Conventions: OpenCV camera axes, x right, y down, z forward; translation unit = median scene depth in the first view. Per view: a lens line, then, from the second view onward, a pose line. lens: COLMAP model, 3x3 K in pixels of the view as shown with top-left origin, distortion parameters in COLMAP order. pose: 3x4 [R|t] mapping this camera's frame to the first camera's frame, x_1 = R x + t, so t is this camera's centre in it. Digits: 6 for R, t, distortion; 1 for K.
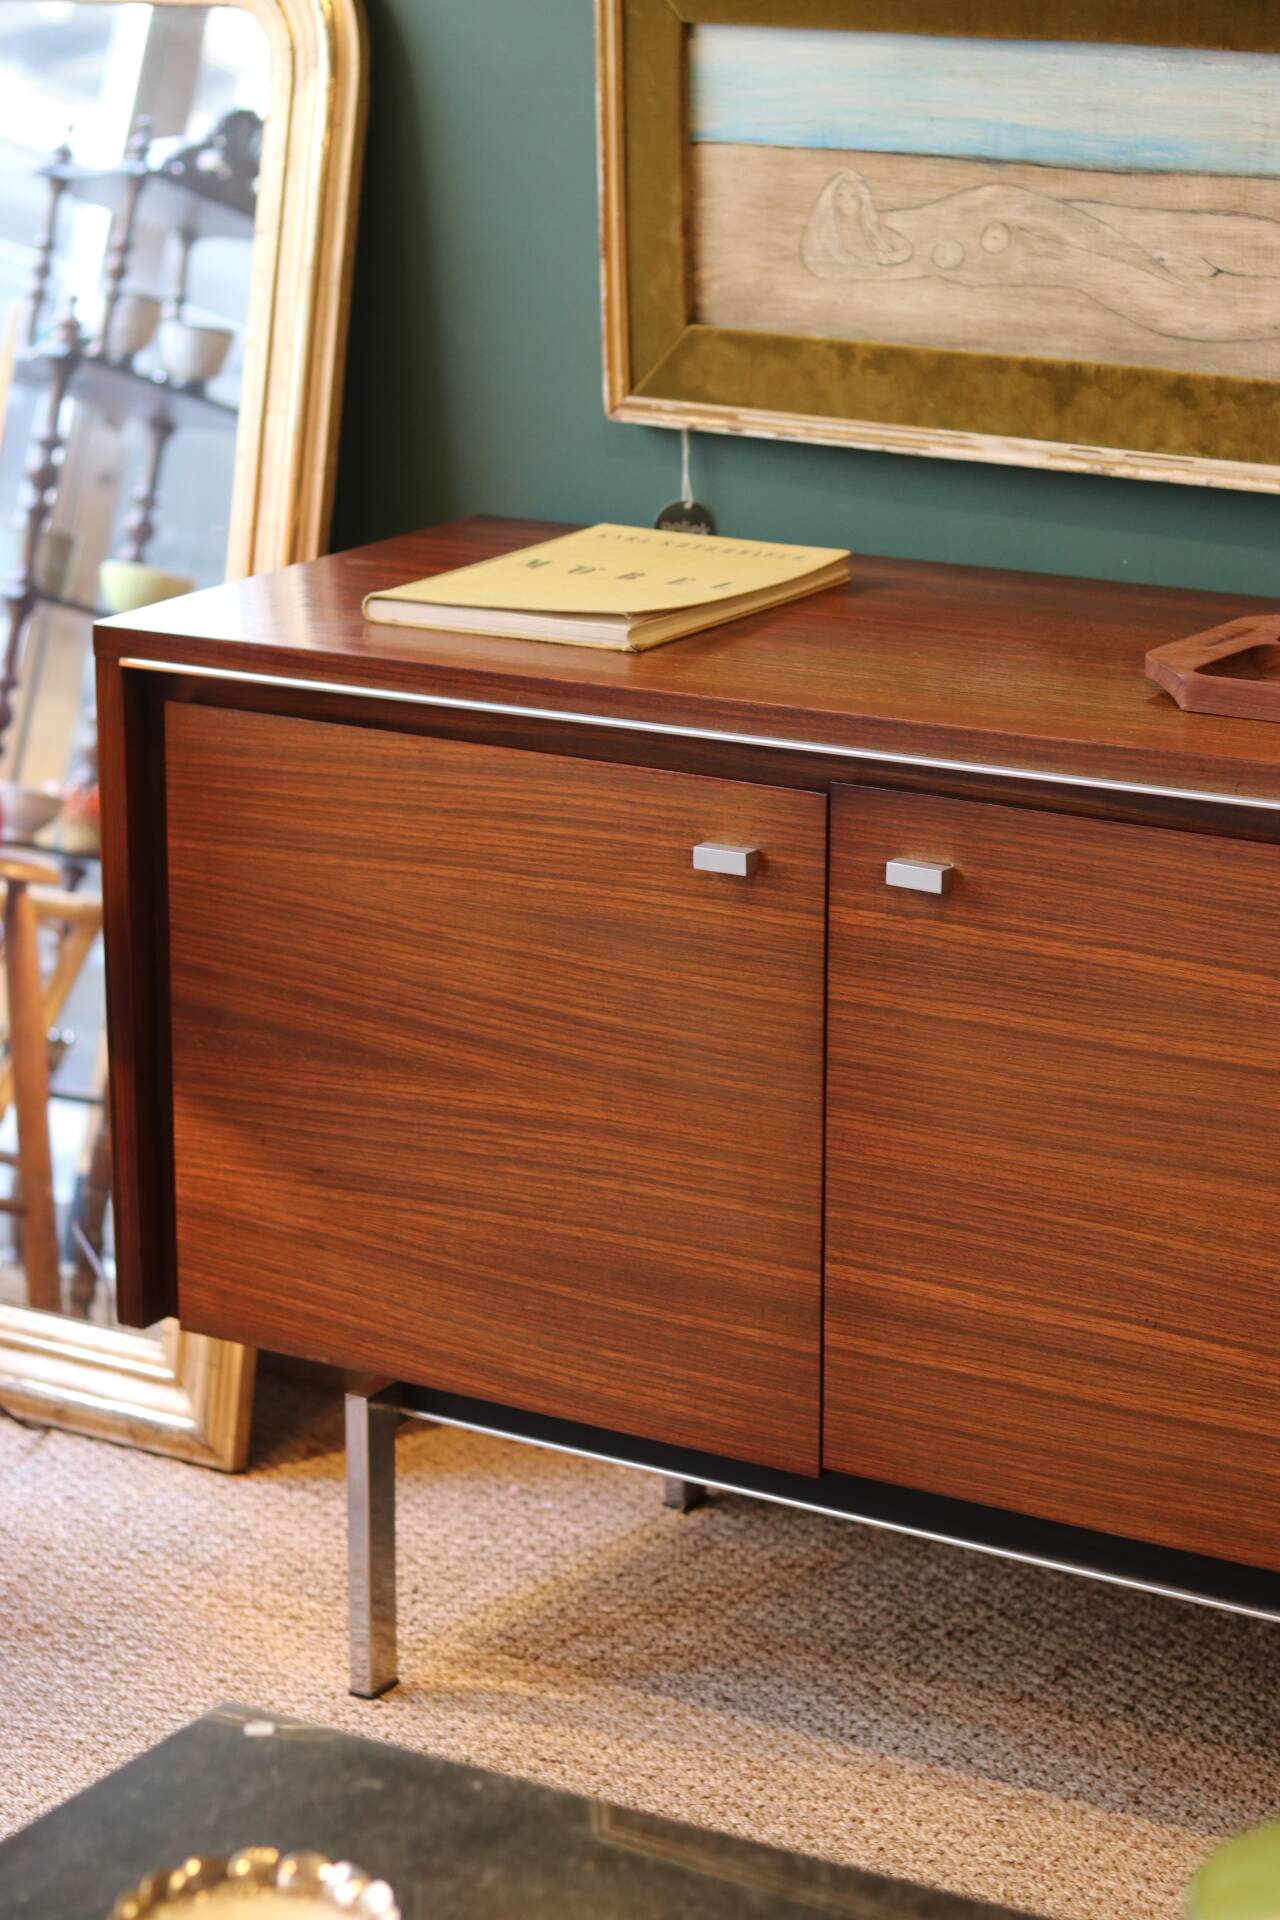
lens RADIAL K [[4482.3, 0, 640.0], [0, 4482.3, 960.0], [0, 0, 1]] dist [-0.087474, -0.180328]
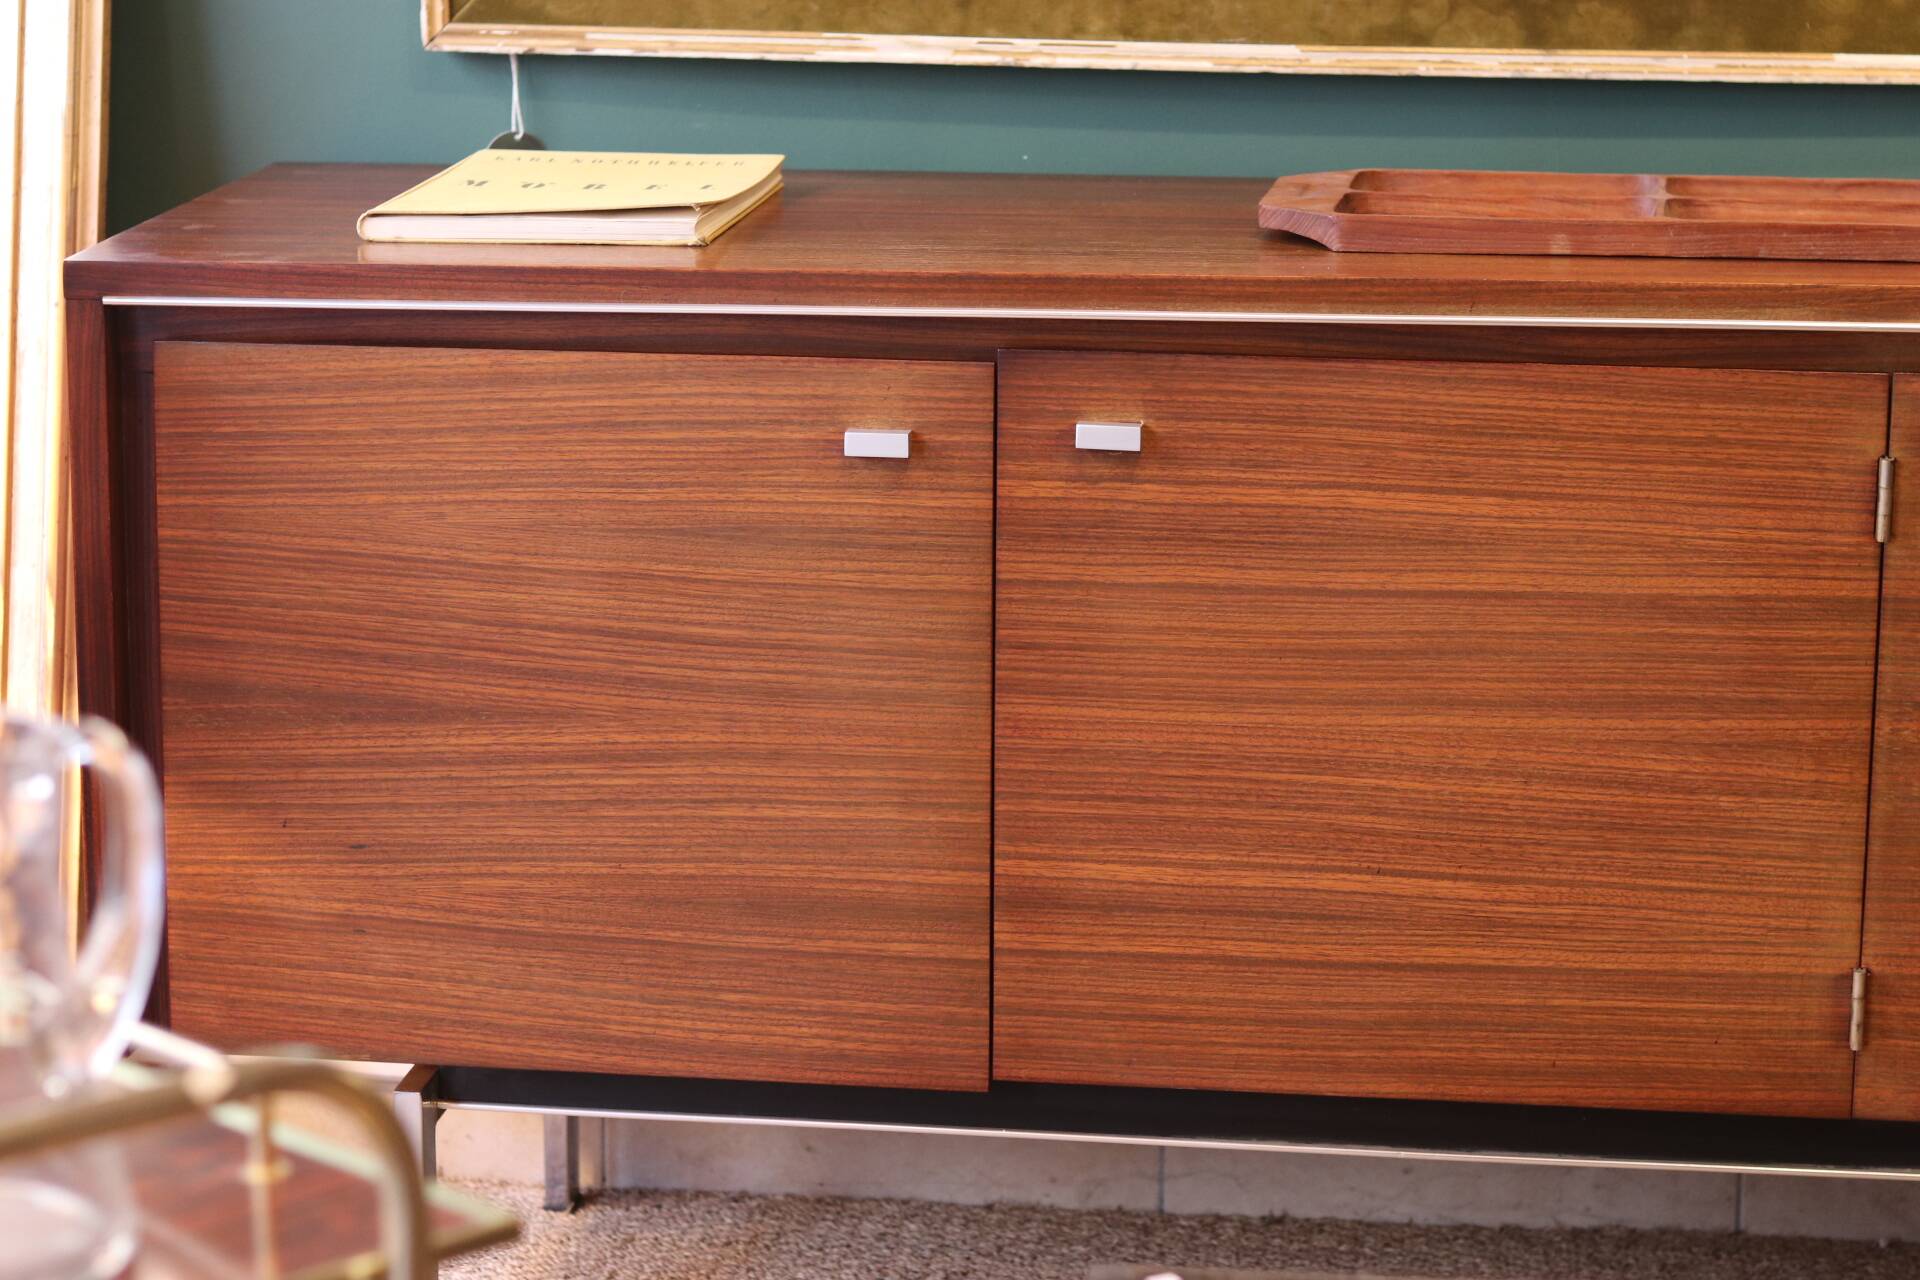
lens RADIAL K [[4482.3, 0, 962.6], [0, 4482.3, 659.5], [0, 0, 1]] dist [-0.087474, -0.180328]
pose [[0.909179, -0.088359, 0.406923, -0.330385], [0.105580, 0.994209, -0.020012, 0.040926], [-0.402799, 0.061158, 0.913243, 0.119584]]
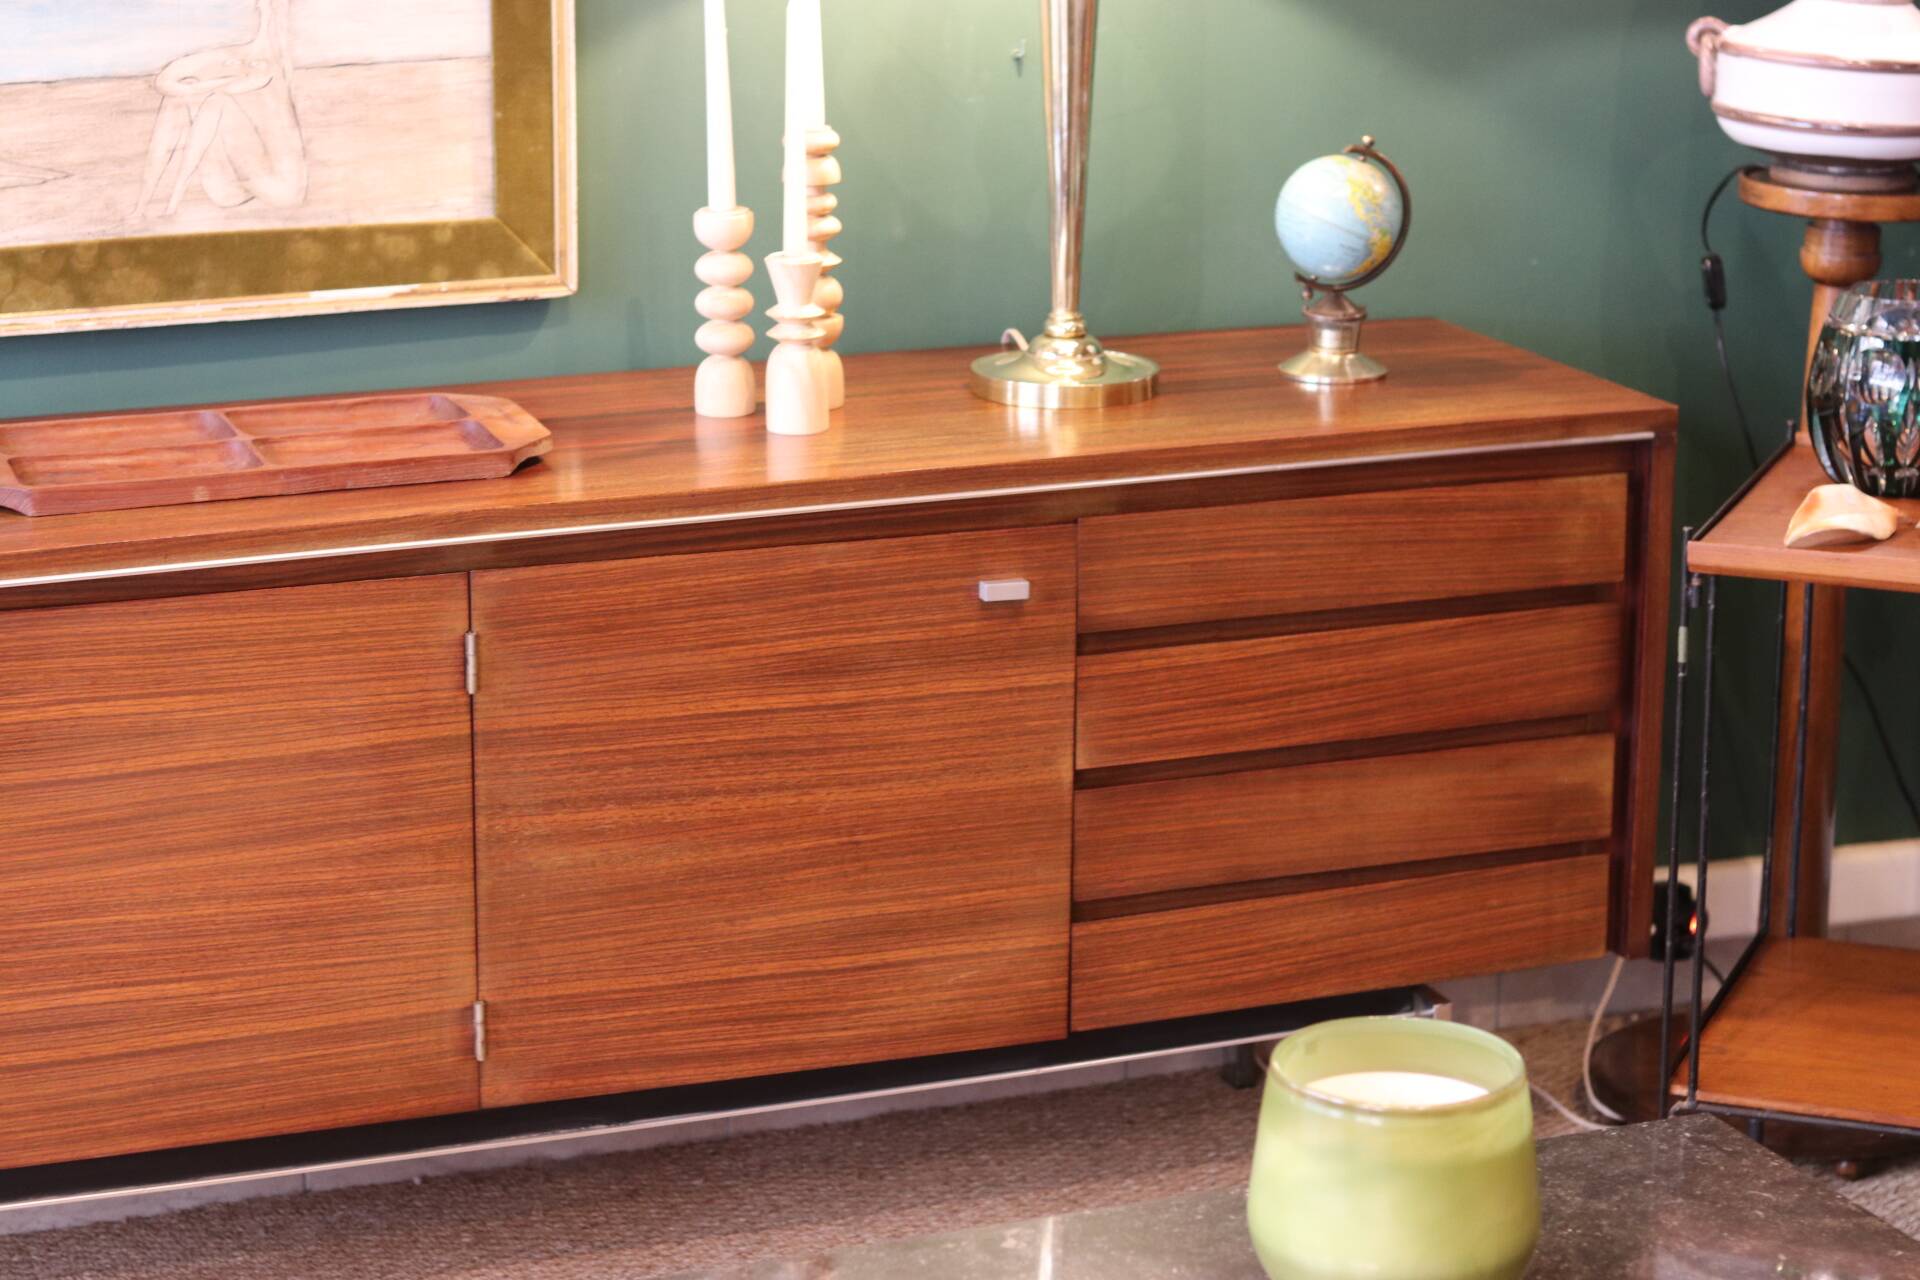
lens RADIAL K [[4482.3, 0, 962.6], [0, 4482.3, 659.5], [0, 0, 1]] dist [-0.087474, -0.180328]
pose [[0.591997, -0.207209, 0.778848, -0.656622], [0.205379, 0.973266, 0.102825, -0.083631], [-0.779333, 0.099087, 0.618727, 0.002362]]
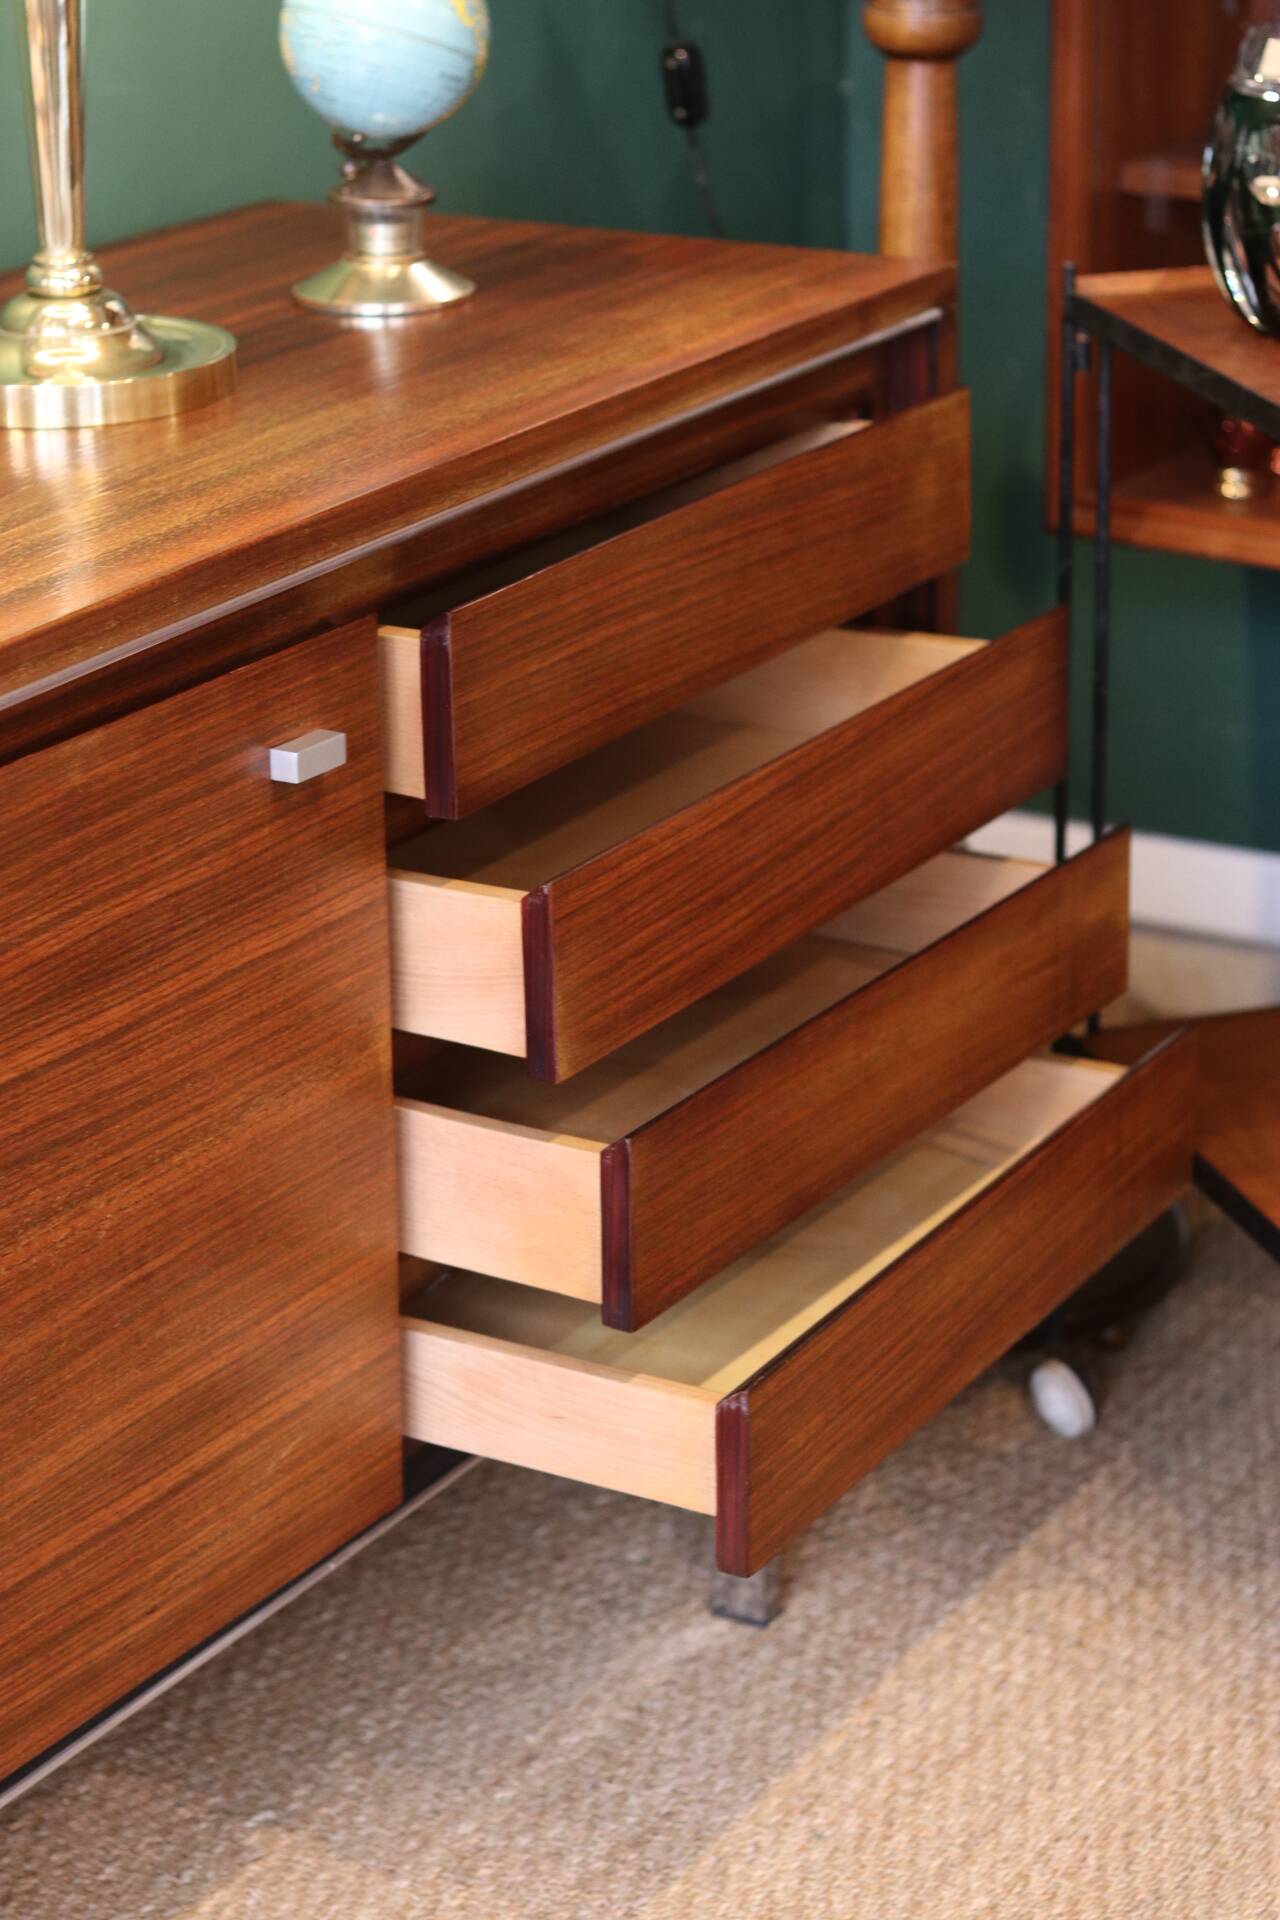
lens RADIAL K [[4562.9, 0, 640.0], [0, 4562.9, 960.0], [0, 0, 1]] dist [-0.081086, -0.230778]
pose [[-0.019294, -0.344784, 0.938484, -0.337757], [0.275518, 0.900481, 0.336487, -0.161010], [-0.961102, 0.265062, 0.077621, 0.659197]]
